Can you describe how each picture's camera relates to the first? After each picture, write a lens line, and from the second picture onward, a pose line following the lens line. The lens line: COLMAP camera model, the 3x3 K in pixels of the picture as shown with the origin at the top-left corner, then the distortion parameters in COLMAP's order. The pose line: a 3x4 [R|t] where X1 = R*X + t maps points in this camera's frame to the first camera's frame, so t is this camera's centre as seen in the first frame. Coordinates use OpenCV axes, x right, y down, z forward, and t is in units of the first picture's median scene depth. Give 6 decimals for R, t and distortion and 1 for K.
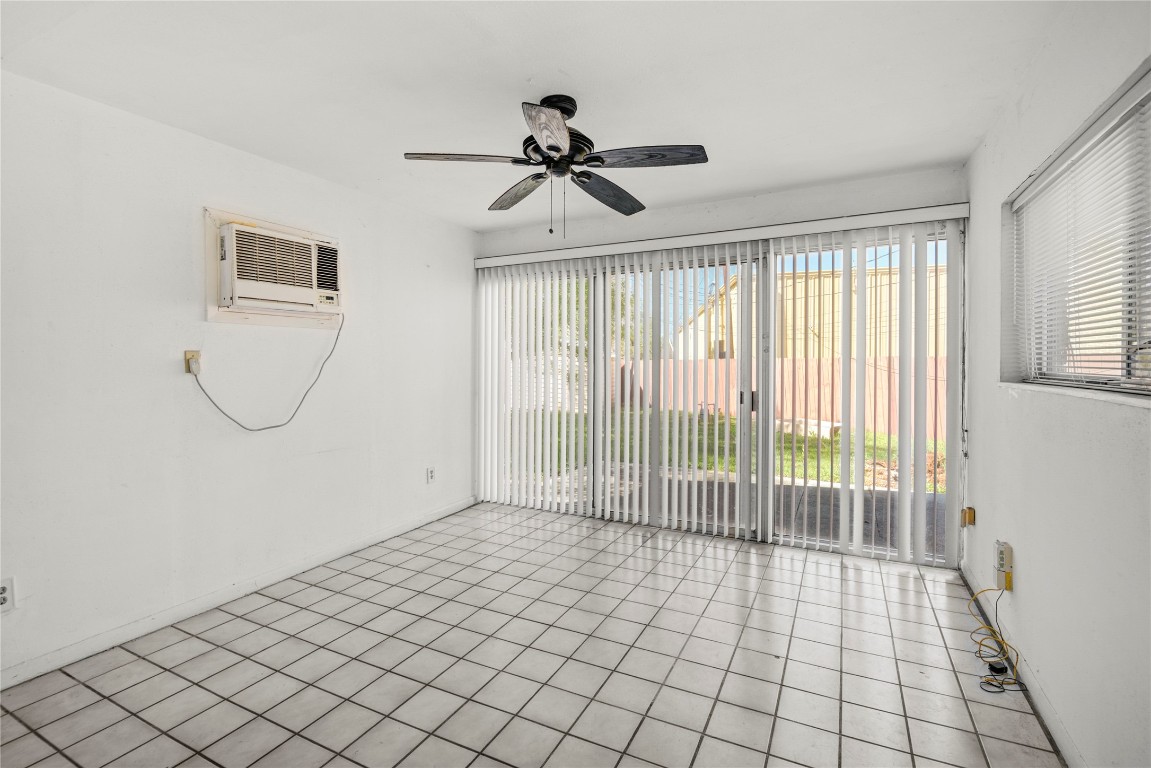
lens RADIAL K [[526.9, 0, 568.3], [0, 526.9, 368.2], [0, 0, 1]] dist [0.002230, -0.005263]
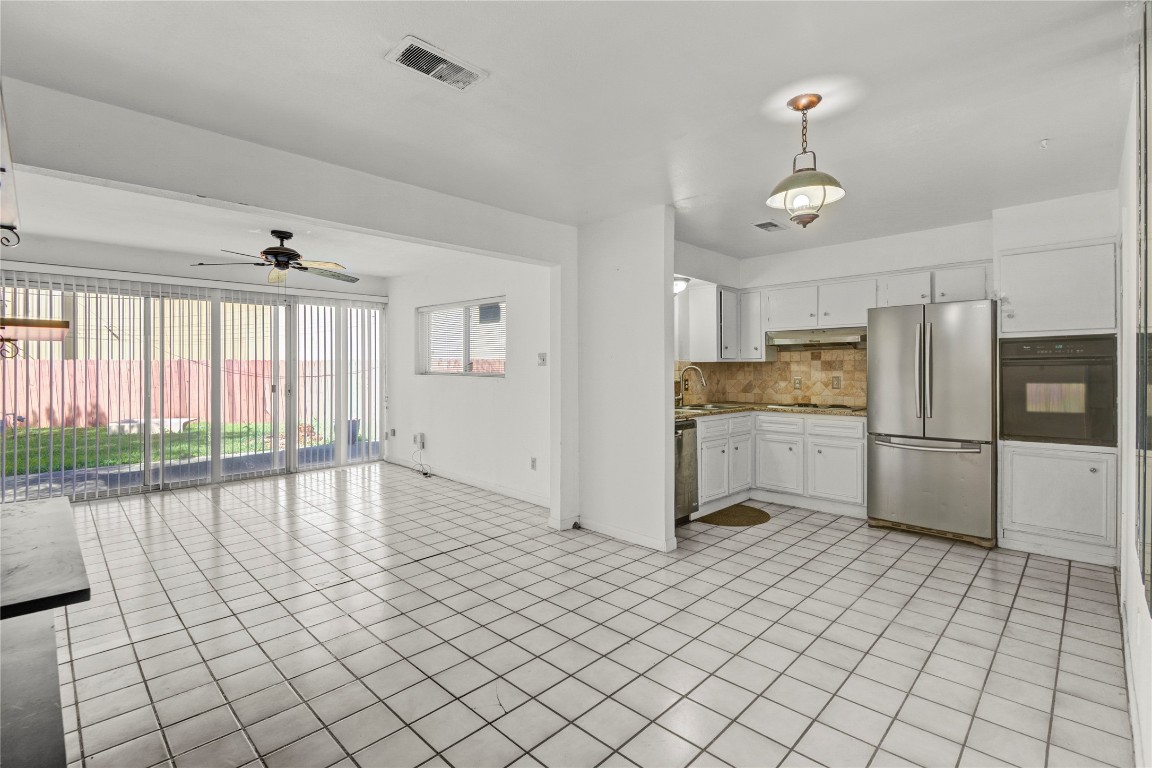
lens RADIAL K [[527.4, 0, 572.6], [0, 527.4, 368.5], [0, 0, 1]] dist [0.002230, -0.005263]
pose [[0.301194, -0.007132, 0.953536, -1.141418], [0.006102, 0.999966, 0.005551, -0.011335], [-0.953543, 0.004146, 0.301227, -0.435701]]
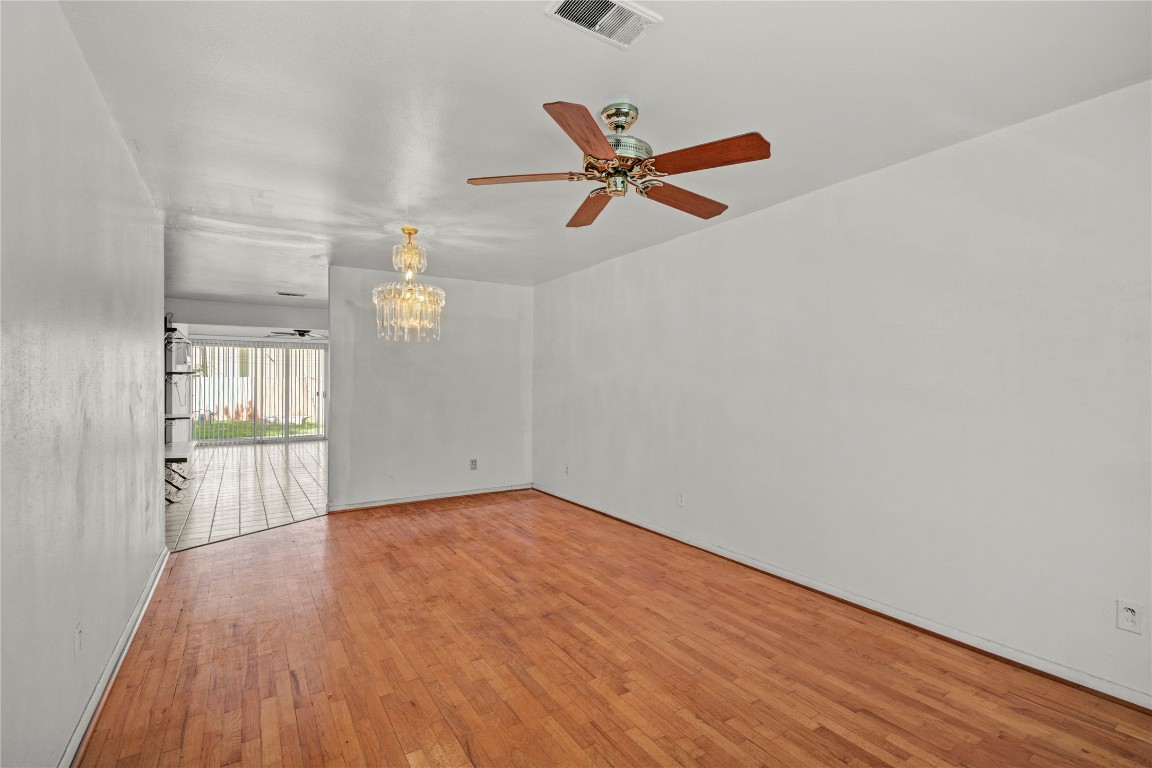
lens RADIAL K [[527.4, 0, 578.5], [0, 527.4, 378.6], [0, 0, 1]] dist [0.002230, -0.005263]
pose [[0.506918, 0.001787, 0.861992, -1.843585], [0.003981, 0.999982, -0.004414, -0.013319], [-0.861985, 0.005669, 0.506902, -2.205376]]
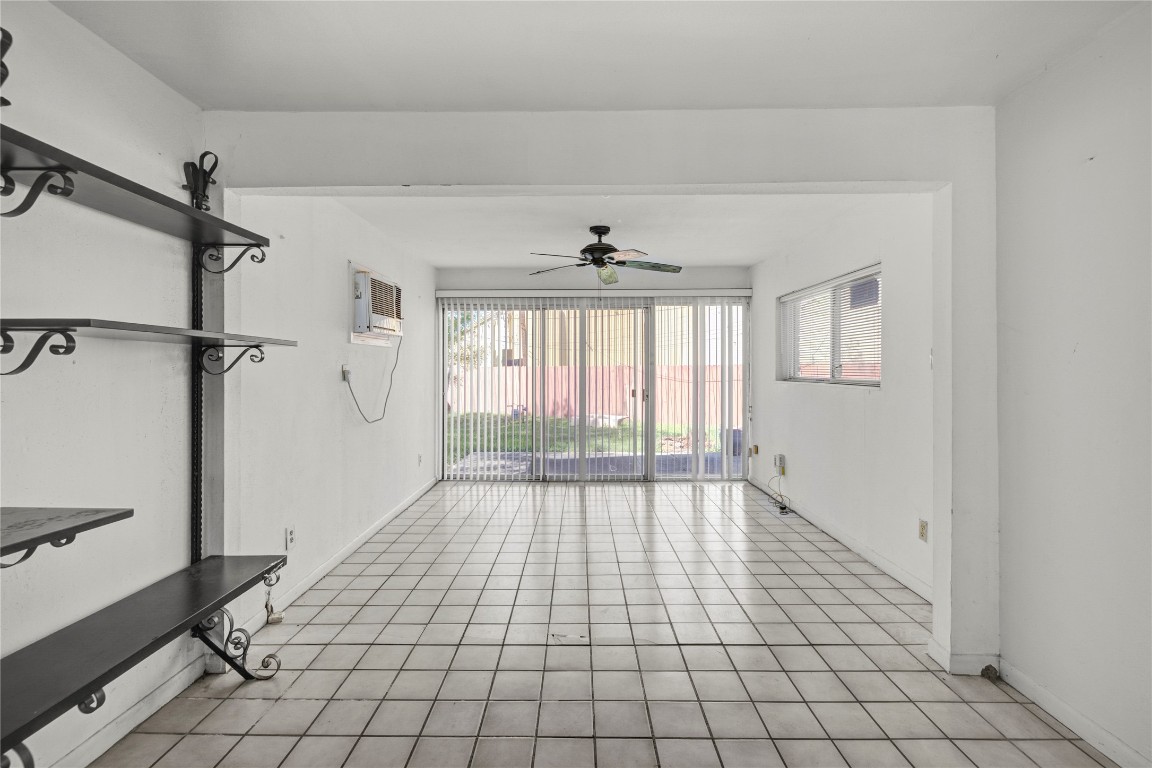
lens RADIAL K [[527.4, 0, 571.4], [0, 527.4, 369.3], [0, 0, 1]] dist [0.002230, -0.005263]
pose [[0.894405, -0.001264, 0.447256, -0.675345], [0.005592, 0.999949, -0.008356, -0.005767], [-0.447222, 0.009975, 0.894367, -0.419257]]
